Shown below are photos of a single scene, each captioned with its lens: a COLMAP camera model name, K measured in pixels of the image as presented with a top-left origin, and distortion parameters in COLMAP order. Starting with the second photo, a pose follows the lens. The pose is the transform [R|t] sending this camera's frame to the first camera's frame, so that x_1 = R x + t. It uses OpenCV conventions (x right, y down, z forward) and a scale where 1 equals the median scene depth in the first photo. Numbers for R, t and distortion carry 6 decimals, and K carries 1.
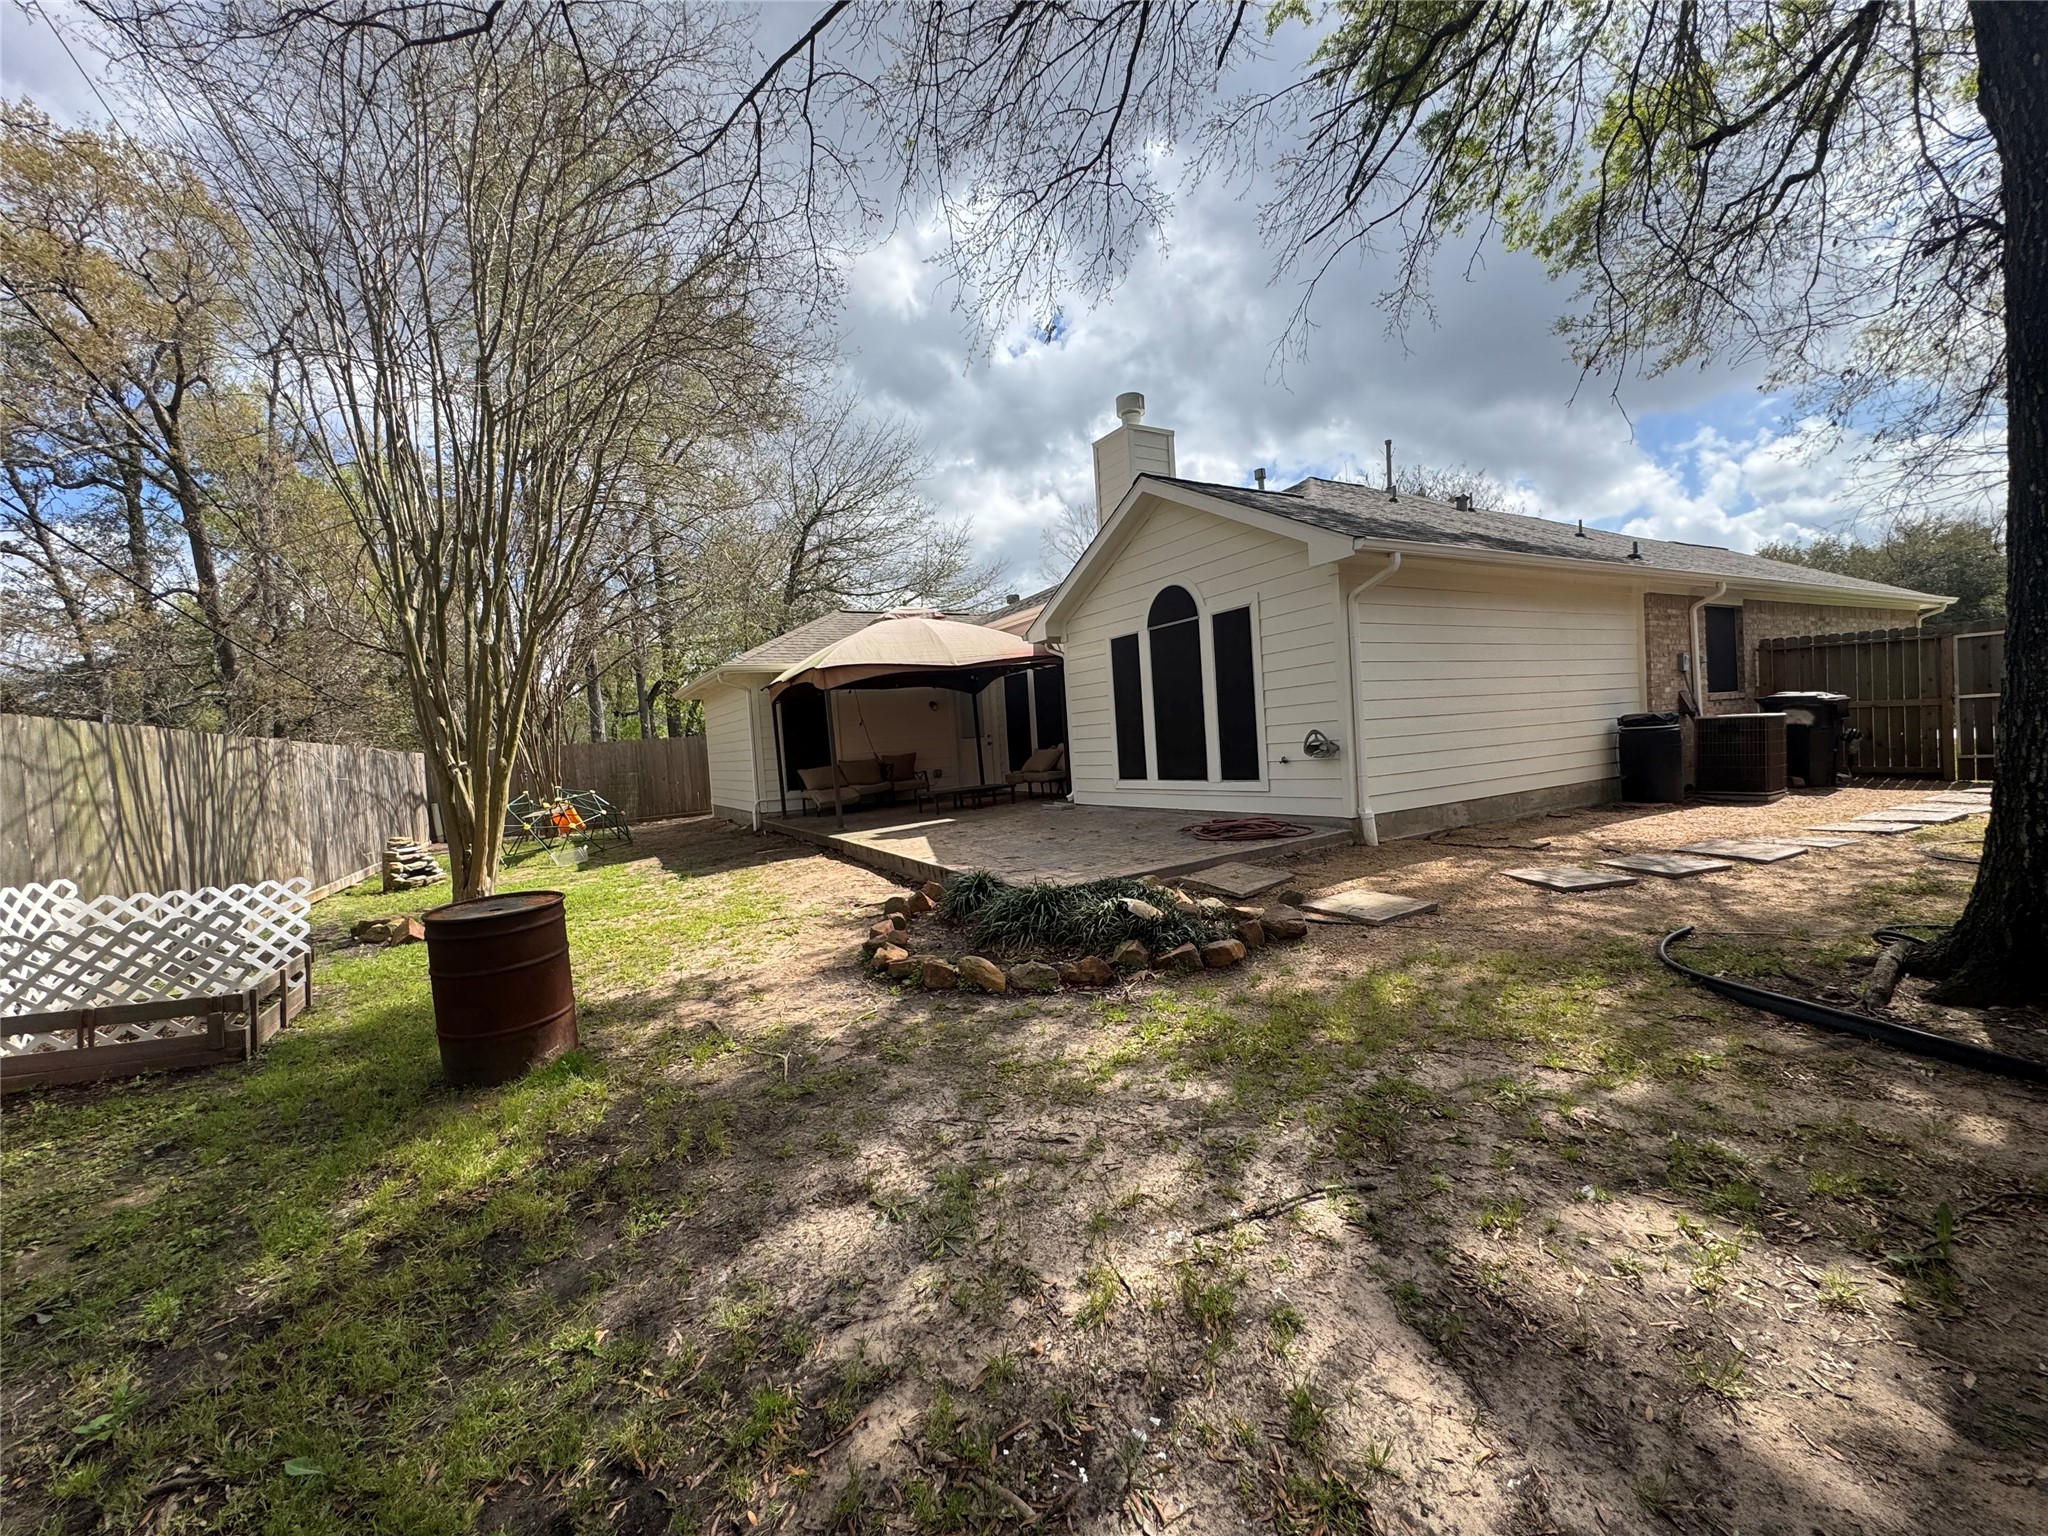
lens RADIAL K [[820.7, 0, 1025.6], [0, 820.7, 778.6], [0, 0, 1]] dist [-0.004154, 0.000939]
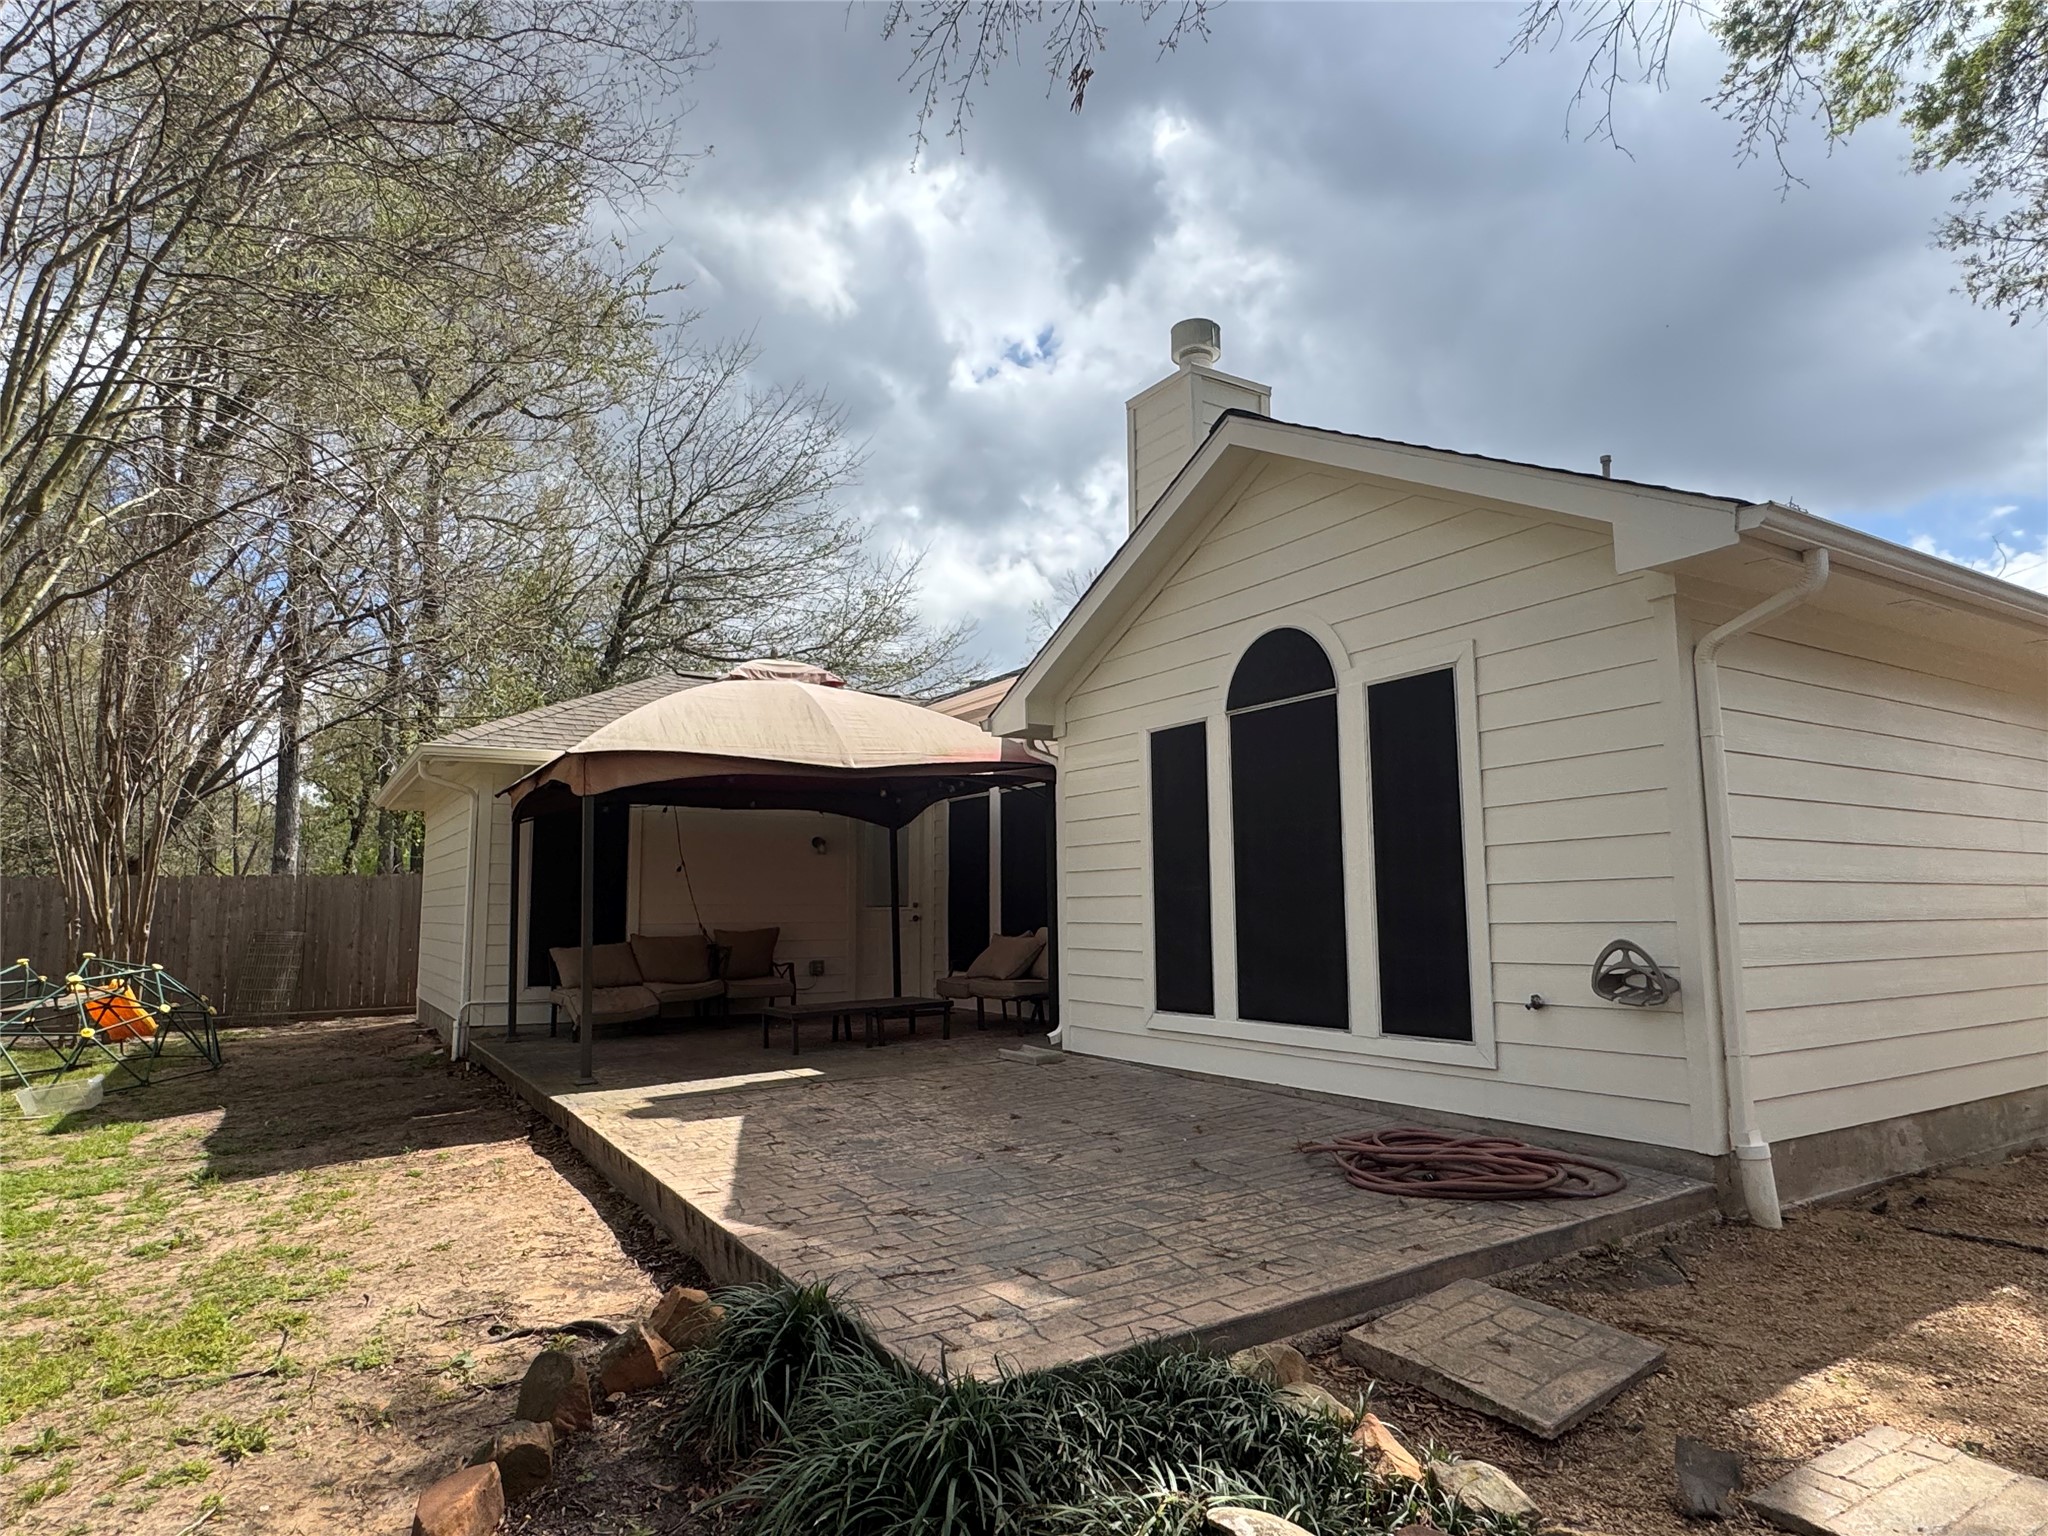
lens RADIAL K [[1183.2, 0, 1019.9], [0, 1183.2, 771.8], [0, 0, 1]] dist [-0.015788, 0.000210]
pose [[0.998039, 0.060495, 0.016089, 0.011722], [-0.057043, 0.984772, -0.164226, -0.019635], [-0.025779, 0.162986, 0.986292, 0.276218]]
